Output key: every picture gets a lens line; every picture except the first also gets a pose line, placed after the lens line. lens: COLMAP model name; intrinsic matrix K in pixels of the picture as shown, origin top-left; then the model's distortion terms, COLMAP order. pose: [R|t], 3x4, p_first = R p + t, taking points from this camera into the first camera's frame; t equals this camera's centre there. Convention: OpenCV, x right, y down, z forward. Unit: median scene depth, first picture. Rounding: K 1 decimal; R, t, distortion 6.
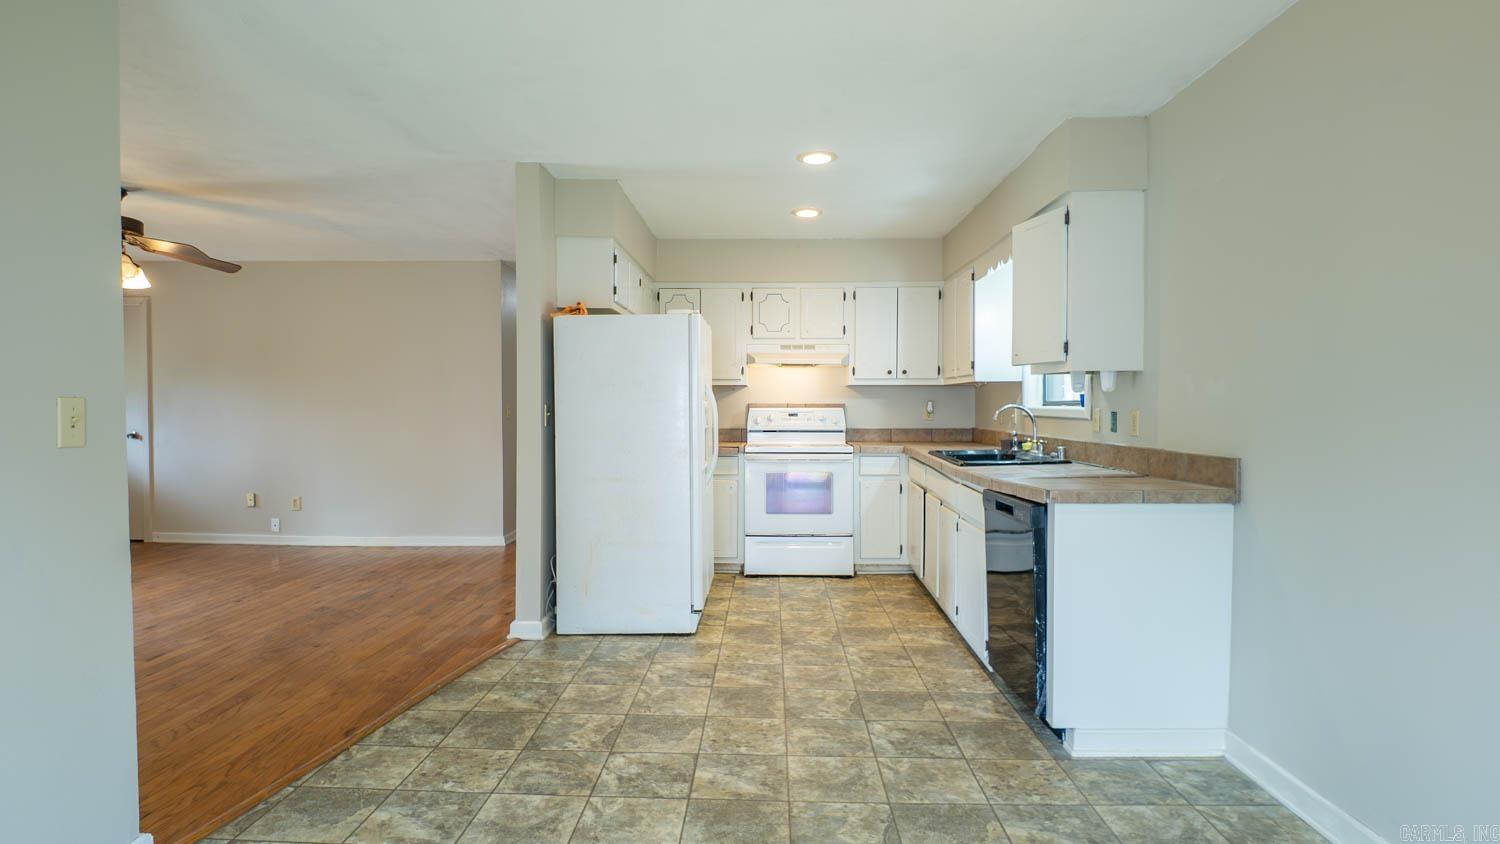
lens RADIAL K [[766.4, 0, 750.0], [0, 766.4, 422.0], [0, 0, 1]] dist [0.073502, -0.107819]
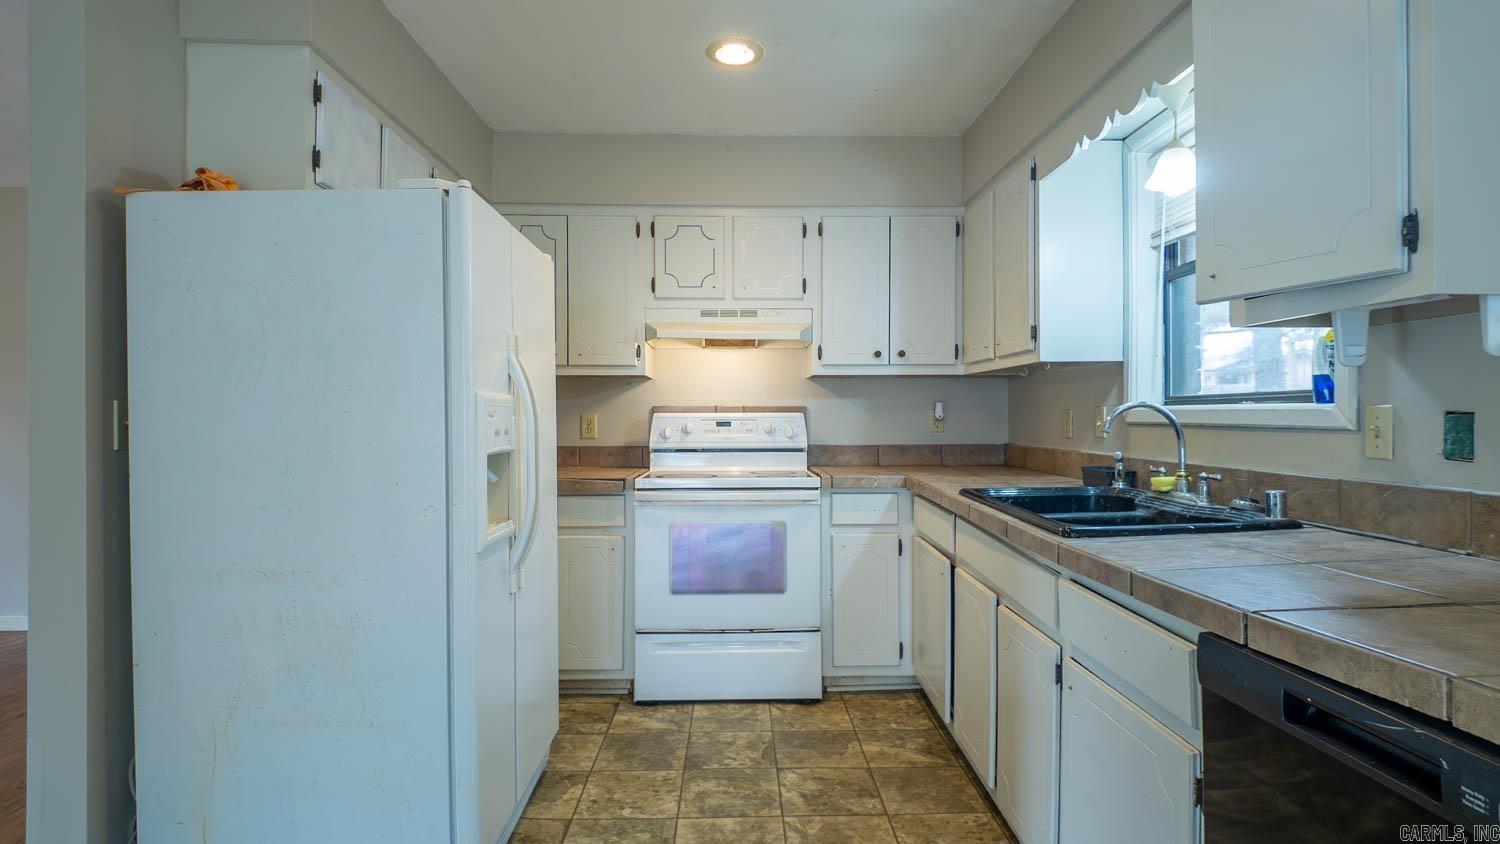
lens RADIAL K [[766.4, 0, 750.0], [0, 766.4, 422.0], [0, 0, 1]] dist [0.073502, -0.107819]
pose [[0.998839, -0.002941, 0.048077, 0.057387], [0.003616, 0.999896, -0.013960, -0.002520], [-0.048031, 0.014117, 0.998746, 0.451548]]
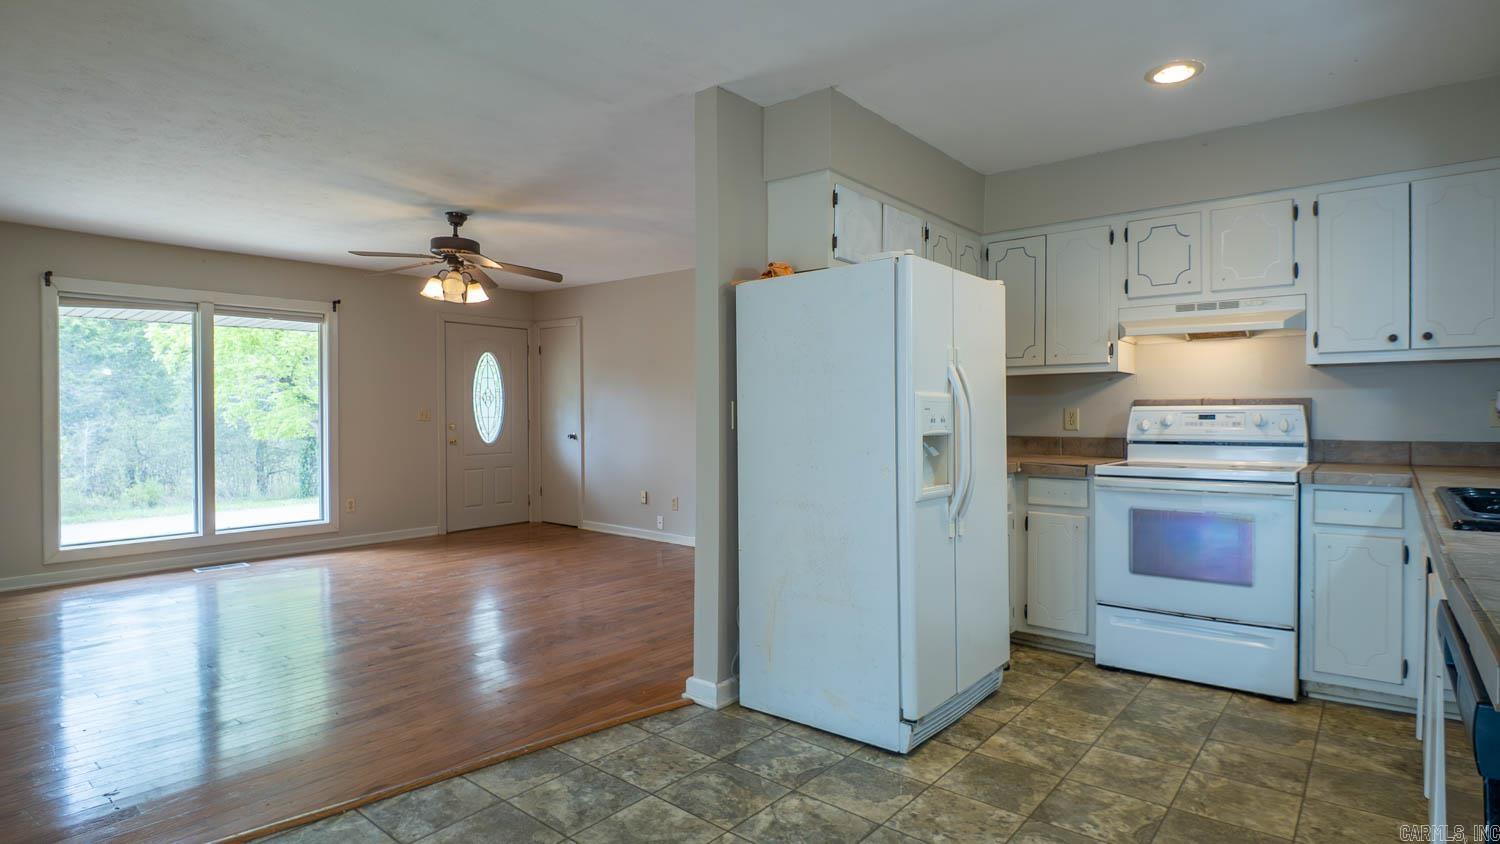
lens RADIAL K [[776.0, 0, 753.6], [0, 776.0, 421.1], [0, 0, 1]] dist [0.000244, -0.021691]
pose [[0.788578, 0.000825, -0.614935, 0.183143], [-0.007886, 0.999930, -0.008770, 0.003104], [0.614885, 0.011765, 0.788529, 0.334974]]
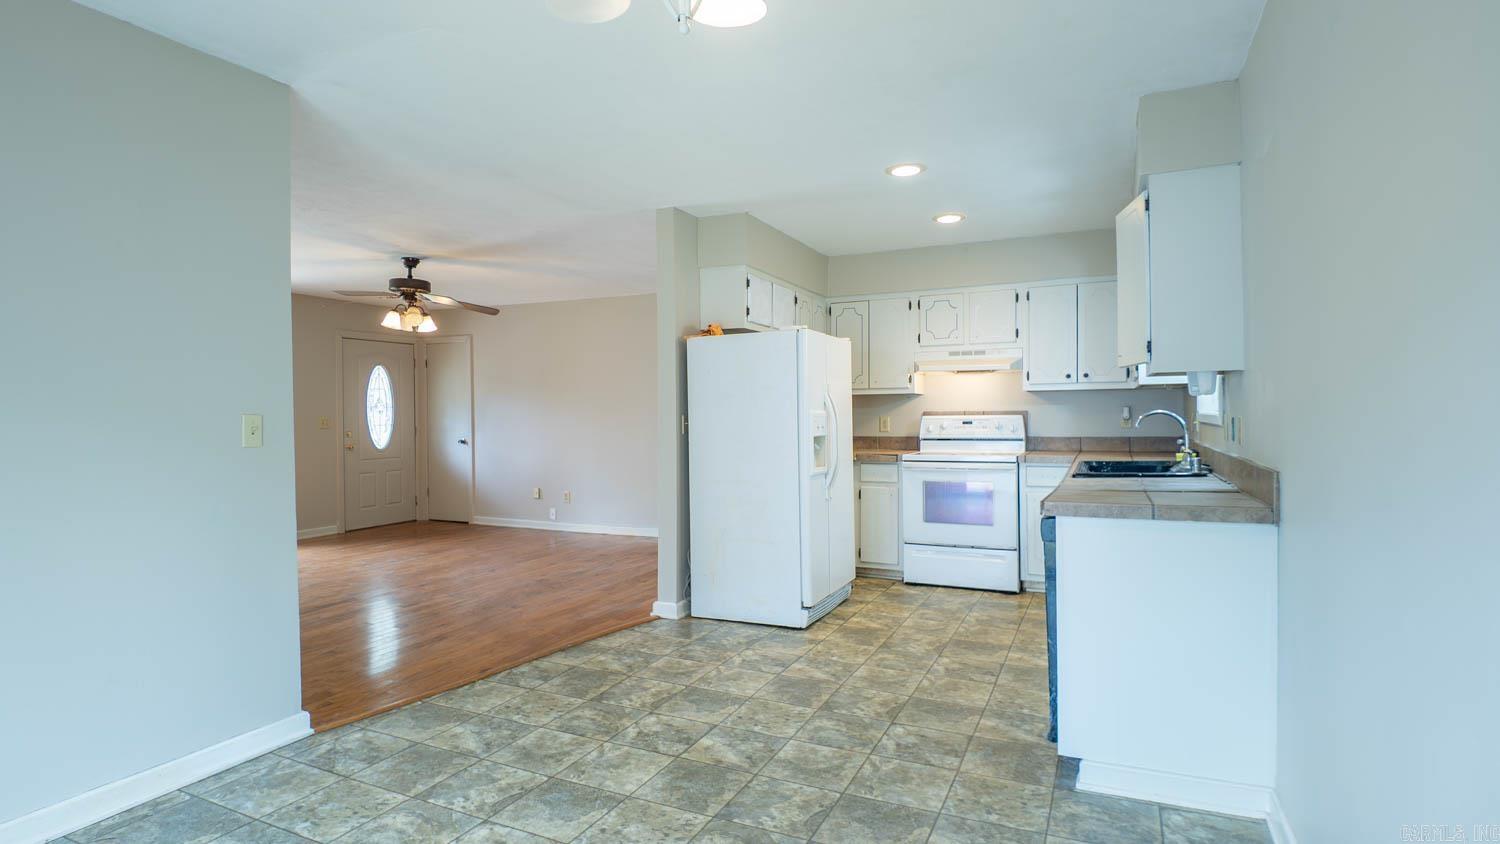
lens RADIAL K [[766.4, 0, 750.0], [0, 766.4, 422.0], [0, 0, 1]] dist [0.073502, -0.107819]
pose [[0.916200, -0.006627, -0.400667, 0.234409], [0.002213, 0.999932, -0.011480, 0.000519], [0.400716, 0.009631, 0.916152, -0.008016]]
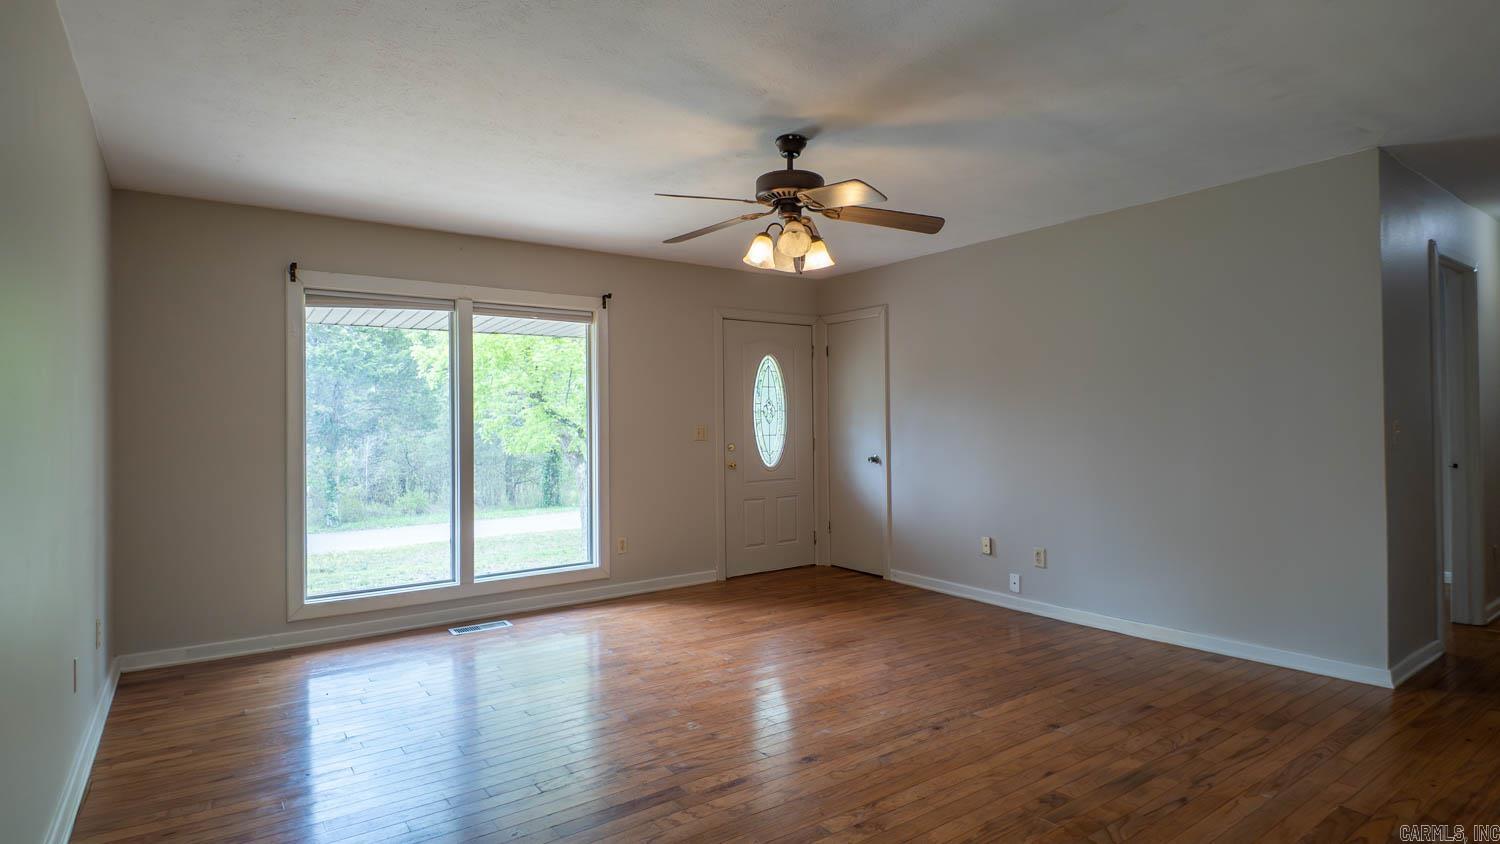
lens RADIAL K [[770.1, 0, 745.2], [0, 770.1, 416.8], [0, 0, 1]] dist [0.000292, -0.000453]
pose [[0.599421, -0.018466, -0.800221, -0.222375], [-0.005178, 0.999623, -0.026946, -0.010293], [0.800417, 0.020296, 0.599100, 0.452798]]
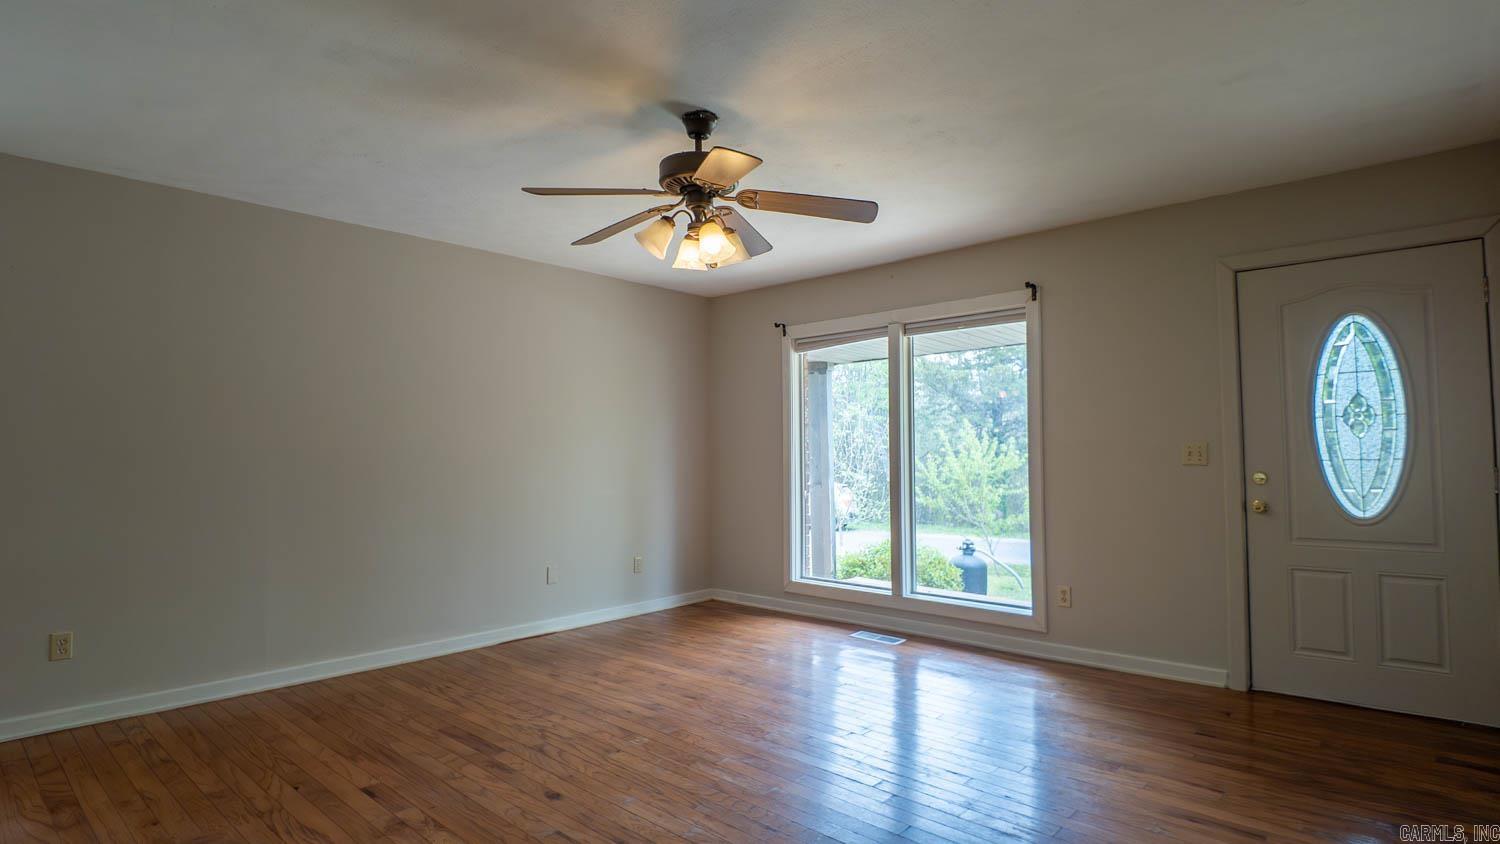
lens RADIAL K [[770.1, 0, 745.2], [0, 770.1, 416.8], [0, 0, 1]] dist [0.000292, -0.000453]
pose [[-0.659790, -0.030396, -0.750835, -0.320687], [-0.009556, 0.999440, -0.032062, -0.025332], [0.751390, -0.013979, -0.659711, 1.272584]]
